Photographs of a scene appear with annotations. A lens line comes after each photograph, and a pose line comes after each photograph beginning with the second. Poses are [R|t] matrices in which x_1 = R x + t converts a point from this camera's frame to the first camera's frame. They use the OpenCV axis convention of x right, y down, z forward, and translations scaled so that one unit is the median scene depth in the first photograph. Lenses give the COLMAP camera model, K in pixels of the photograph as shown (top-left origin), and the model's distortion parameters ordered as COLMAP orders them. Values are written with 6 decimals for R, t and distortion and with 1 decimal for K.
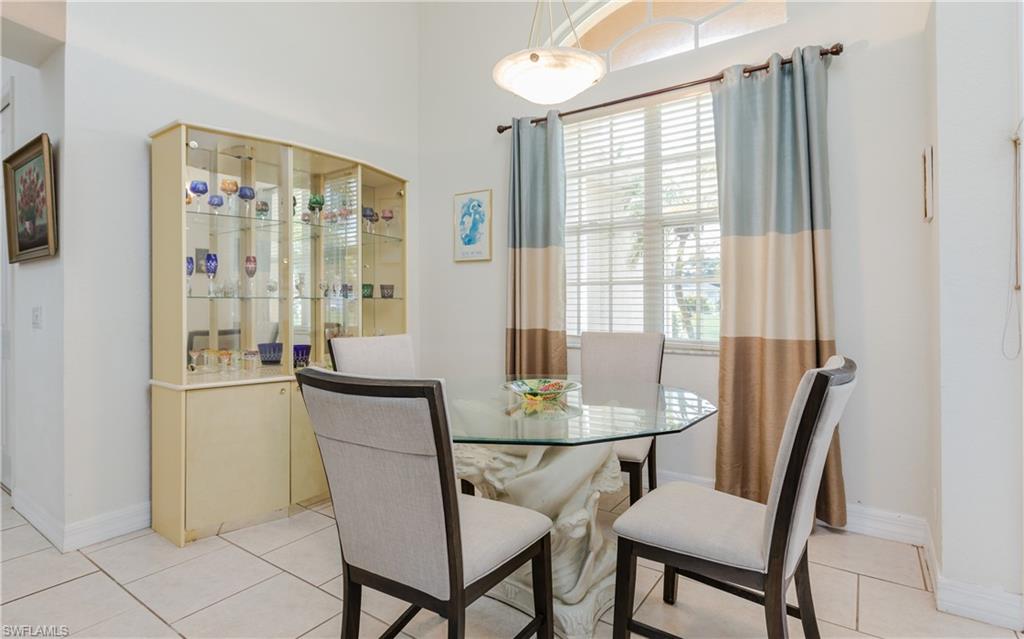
lens RADIAL K [[514.0, 0, 509.6], [0, 514.0, 294.9], [0, 0, 1]] dist [-0.003224, -0.001736]
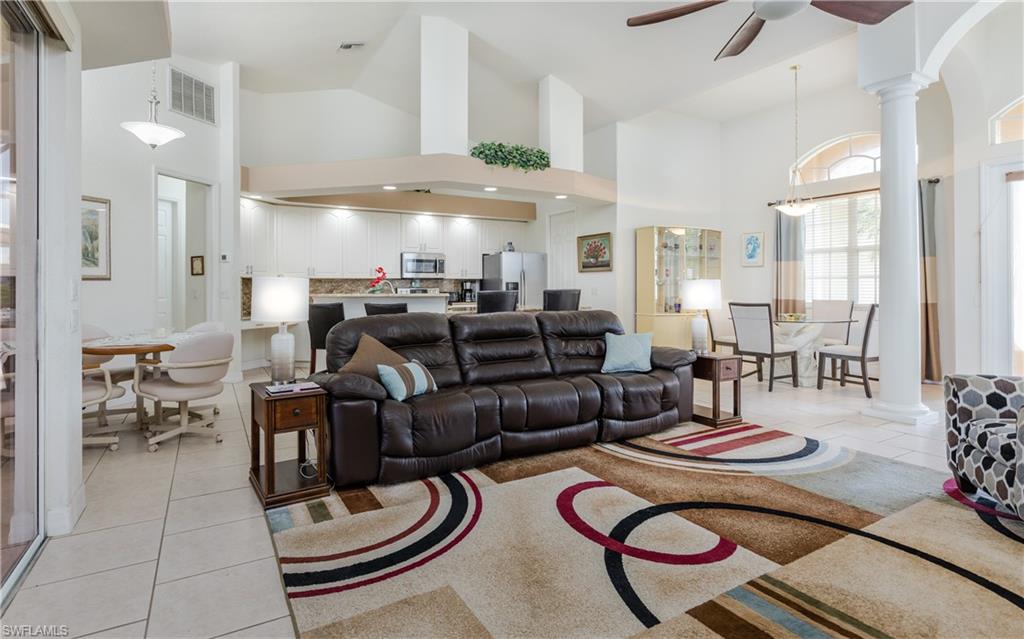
lens RADIAL K [[515.4, 0, 494.3], [0, 515.4, 284.3], [0, 0, 1]] dist [-0.000074, -0.000372]
pose [[0.900942, 0.001552, -0.433936, -0.128707], [0.002712, 0.999954, 0.009208, -0.019526], [0.433930, -0.009472, 0.900897, -1.529746]]
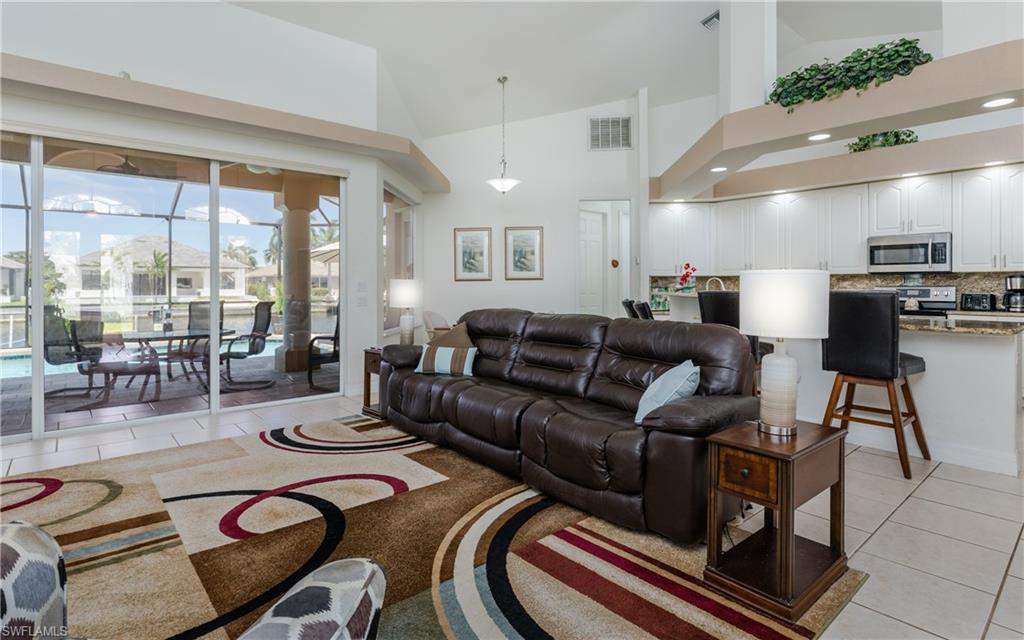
lens RADIAL K [[514.0, 0, 509.6], [0, 514.0, 295.4], [0, 0, 1]] dist [-0.003224, -0.001736]
pose [[-0.253074, 0.026011, -0.967097, 0.432734], [0.013581, 0.999636, 0.023332, -0.008063], [0.967352, -0.007229, -0.253335, -0.248942]]
